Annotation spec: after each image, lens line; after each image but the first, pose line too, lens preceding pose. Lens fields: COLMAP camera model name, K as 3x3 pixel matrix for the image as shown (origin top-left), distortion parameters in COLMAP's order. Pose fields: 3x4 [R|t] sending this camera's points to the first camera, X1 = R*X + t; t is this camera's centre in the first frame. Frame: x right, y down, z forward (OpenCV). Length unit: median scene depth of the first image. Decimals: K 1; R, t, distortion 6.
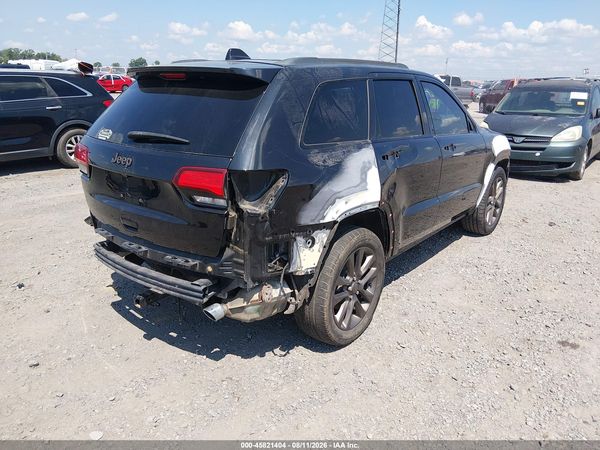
lens RADIAL K [[465.2, 0, 300.0], [0, 465.2, 225.0], [0, 0, 1]] dist [0.061984, -0.129515]
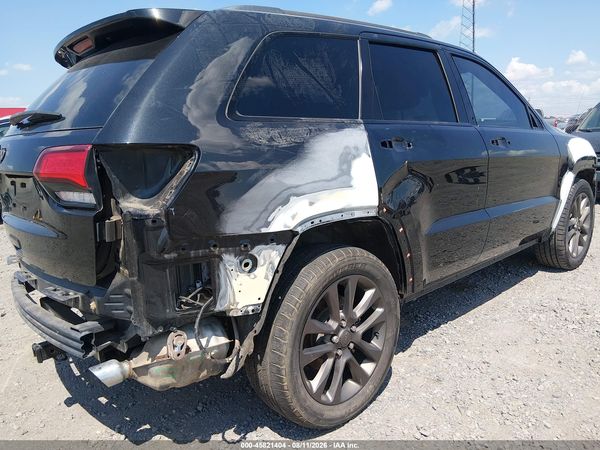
lens RADIAL K [[465.2, 0, 300.0], [0, 465.2, 225.0], [0, 0, 1]] dist [0.061984, -0.129515]
pose [[0.985706, -0.028707, -0.166010, 0.181994], [0.010602, 0.993993, -0.108932, 0.050053], [0.168140, 0.105615, 0.980089, 0.348217]]
